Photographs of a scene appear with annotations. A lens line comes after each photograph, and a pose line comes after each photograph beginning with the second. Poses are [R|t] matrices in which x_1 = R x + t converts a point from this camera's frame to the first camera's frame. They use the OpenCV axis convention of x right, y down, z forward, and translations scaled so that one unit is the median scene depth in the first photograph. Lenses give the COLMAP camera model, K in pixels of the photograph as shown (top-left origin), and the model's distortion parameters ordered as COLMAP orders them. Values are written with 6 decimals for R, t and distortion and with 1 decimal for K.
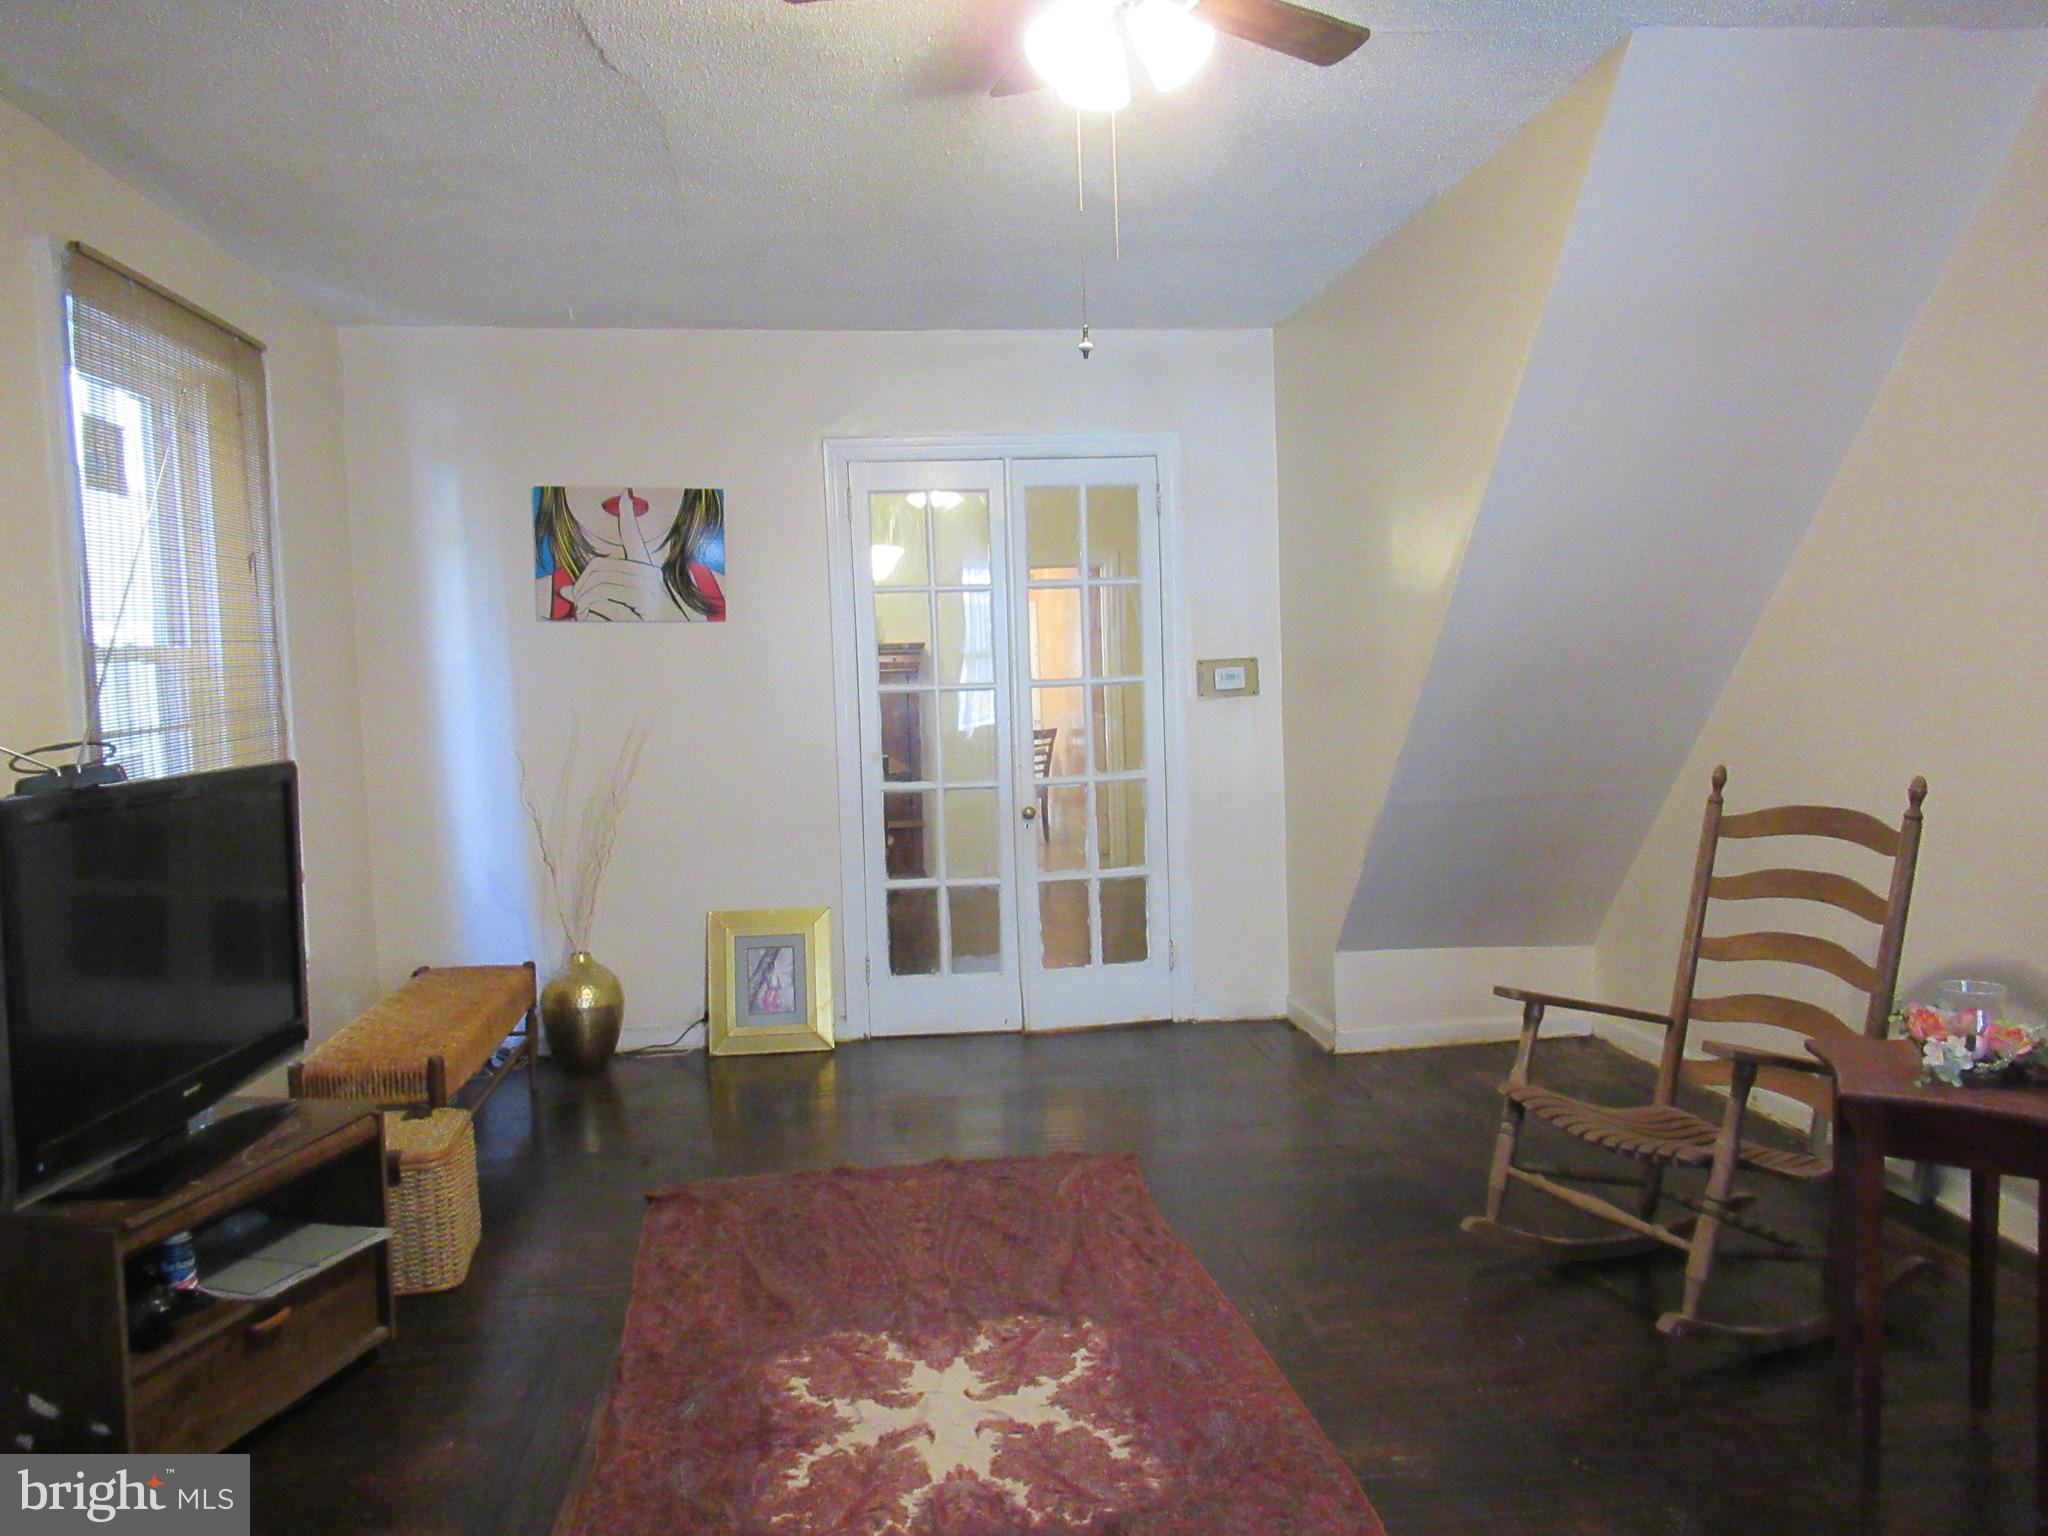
lens RADIAL K [[1526.7, 0, 1024.0], [0, 1526.7, 768.0], [0, 0, 1]] dist [-0.001421, -0.003354]
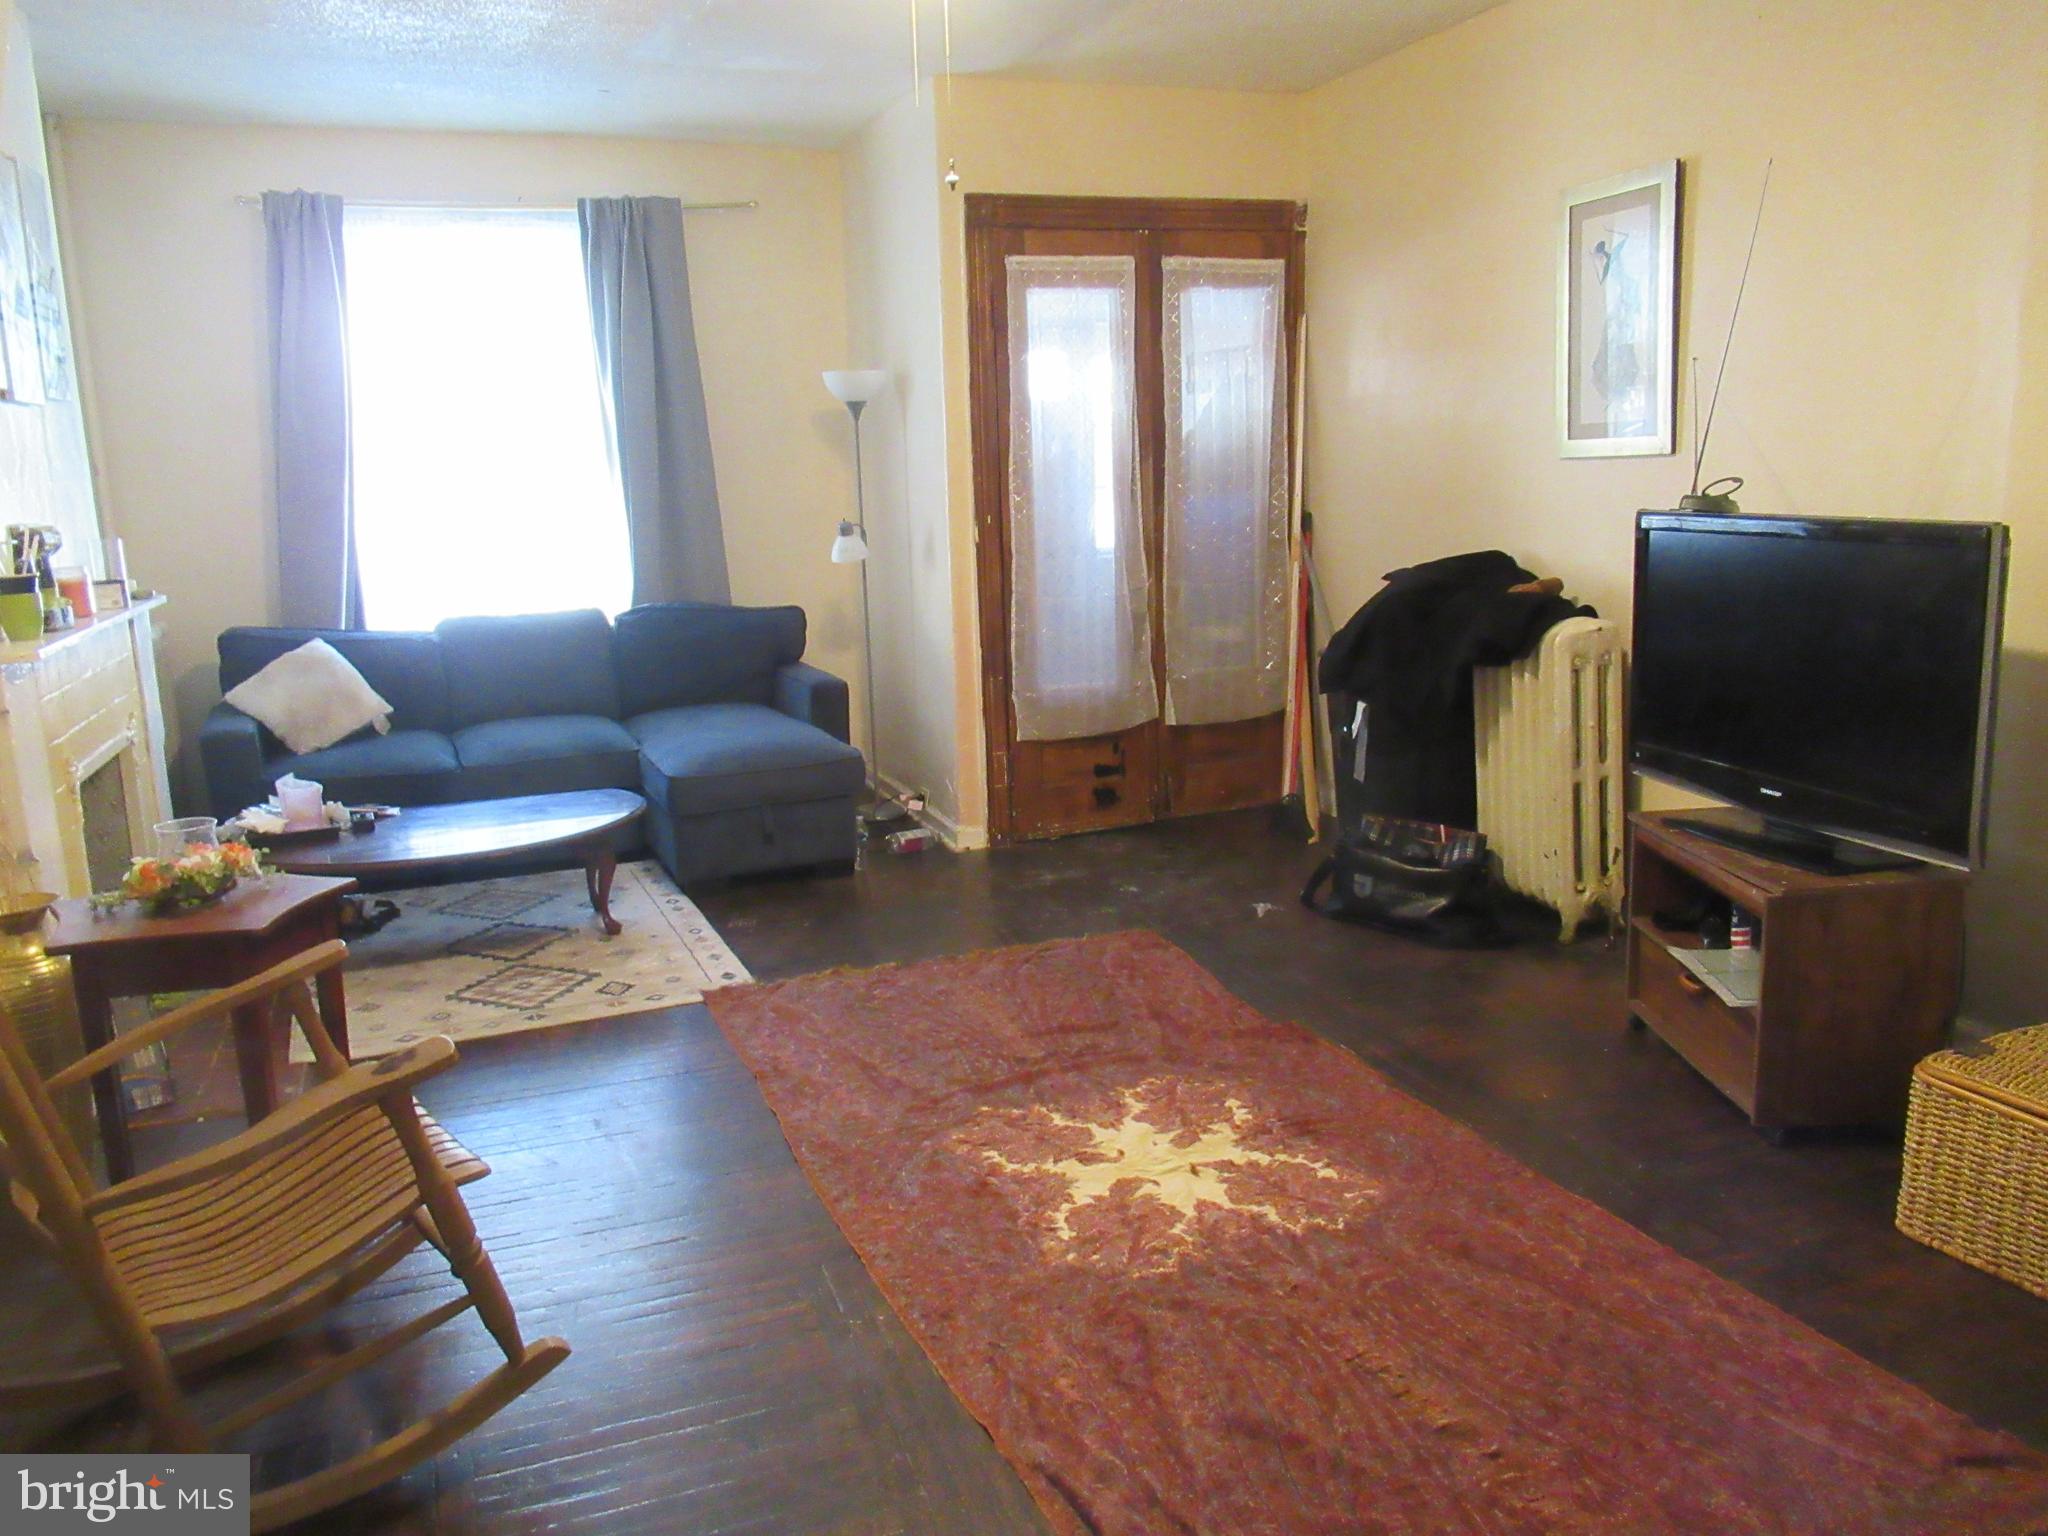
lens RADIAL K [[1526.7, 0, 1024.0], [0, 1526.7, 768.0], [0, 0, 1]] dist [-0.001421, -0.003354]
pose [[-0.968095, 0.105546, -0.227271, 0.142863], [0.041811, 0.962290, 0.268793, -0.078280], [0.247070, 0.250715, -0.936001, 1.058026]]
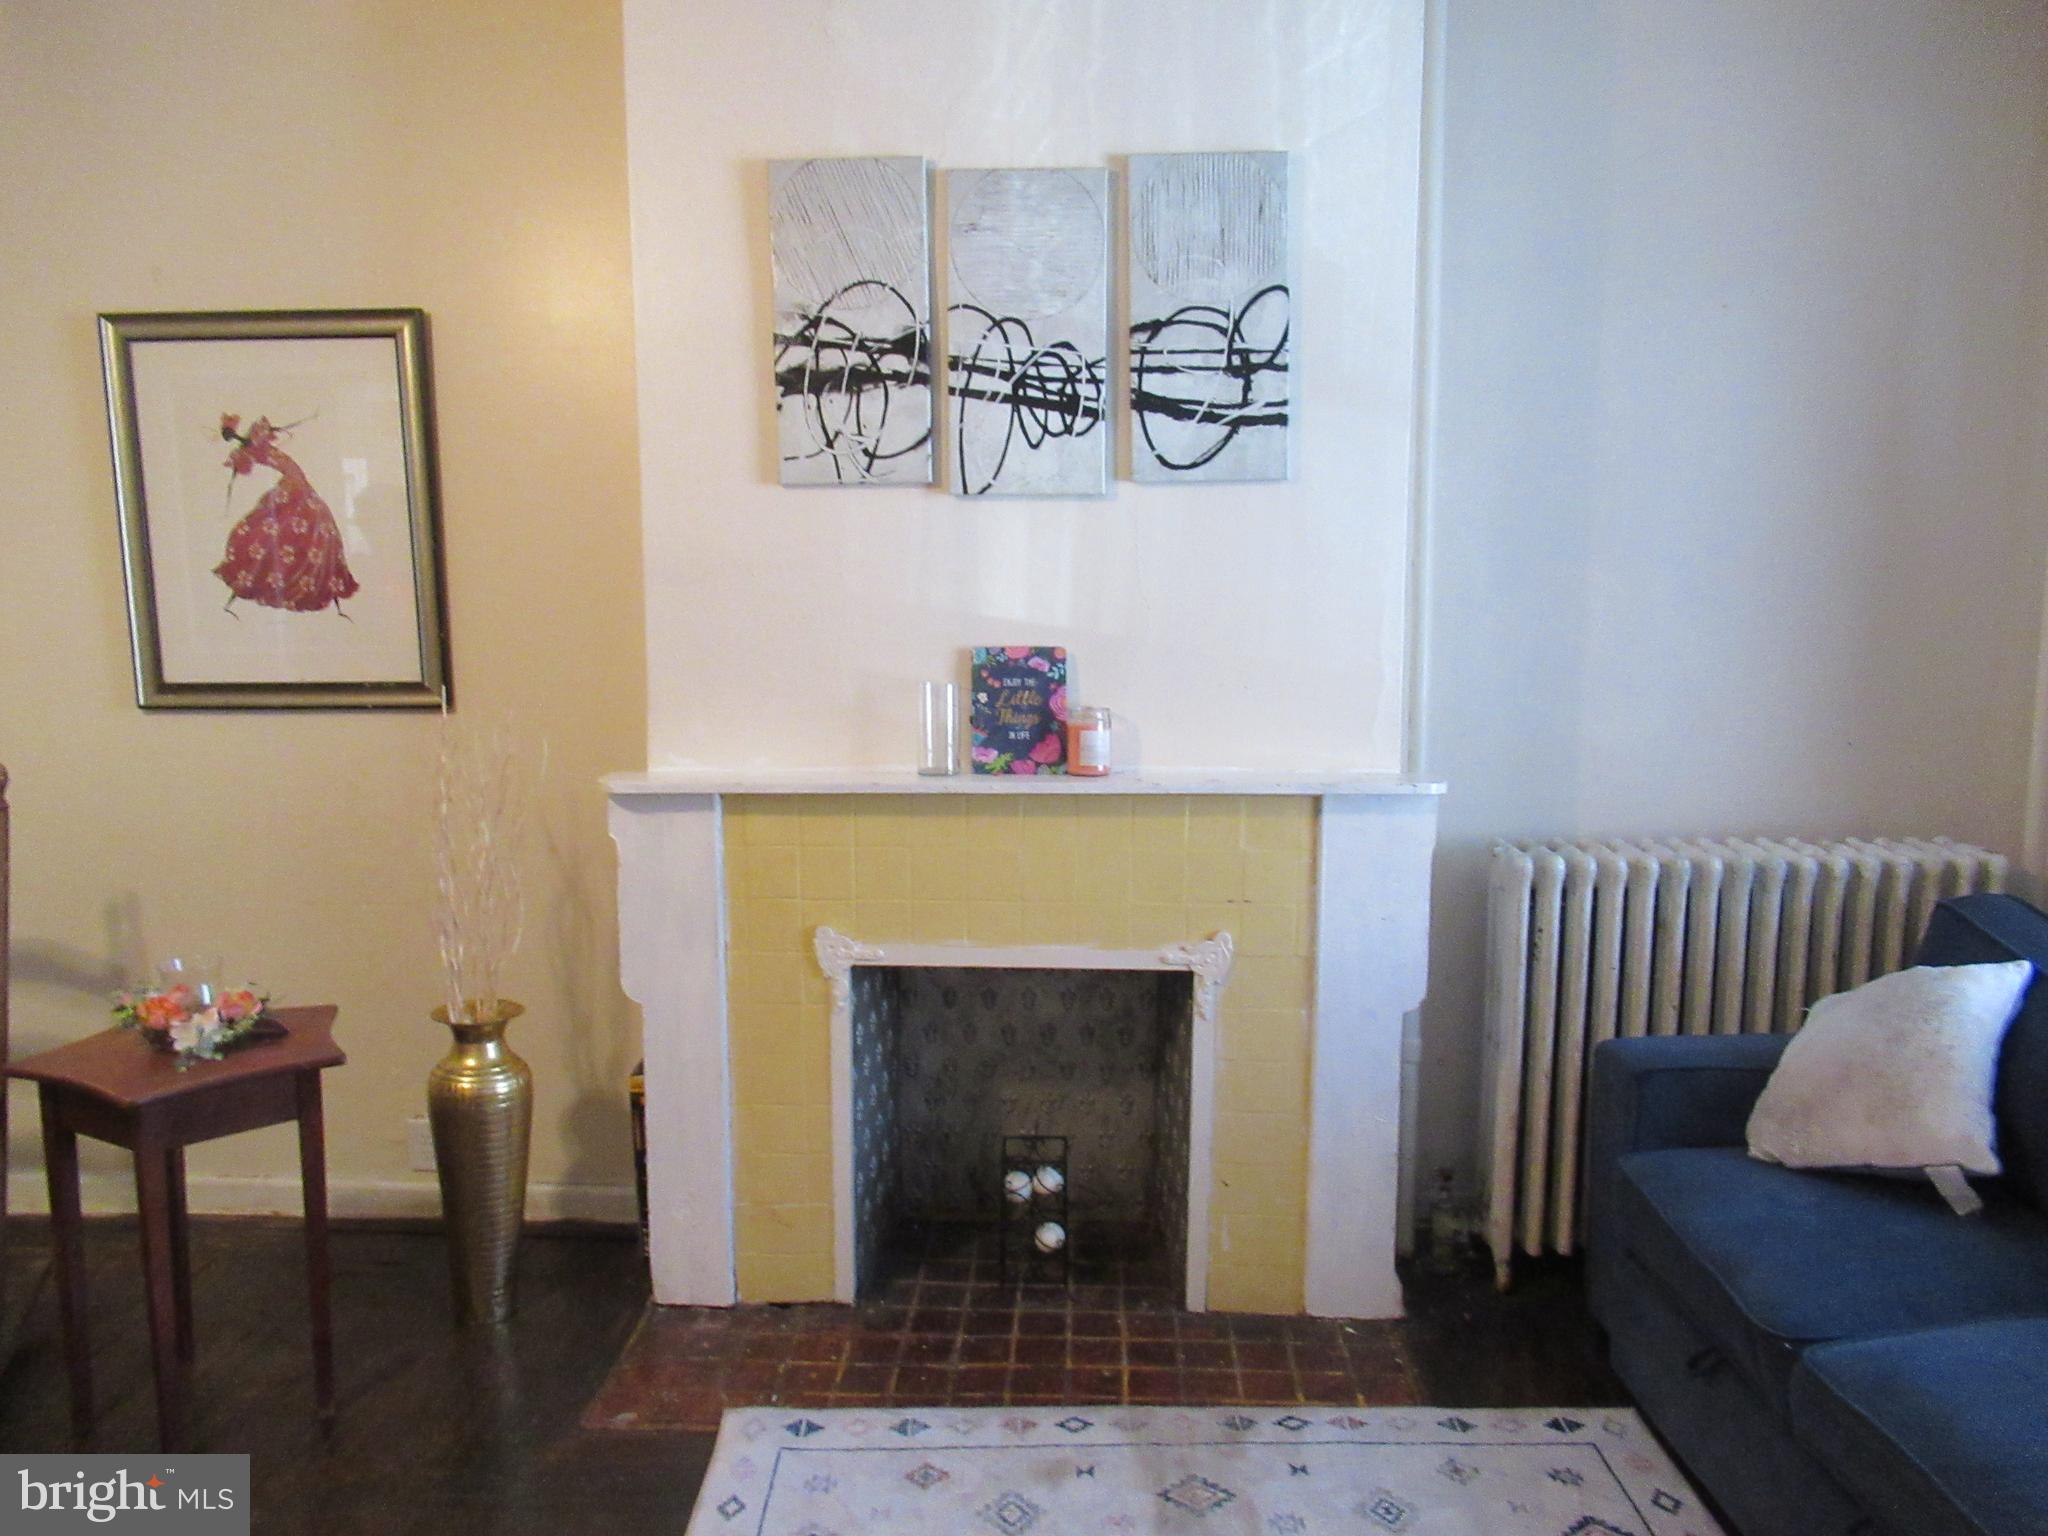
lens RADIAL K [[1526.7, 0, 1024.0], [0, 1526.7, 768.0], [0, 0, 1]] dist [-0.001421, -0.003354]
pose [[0.155095, -0.102995, 0.982516, -0.139686], [0.064785, 0.993470, 0.093916, -0.023555], [-0.985773, 0.049086, 0.160755, 0.137858]]
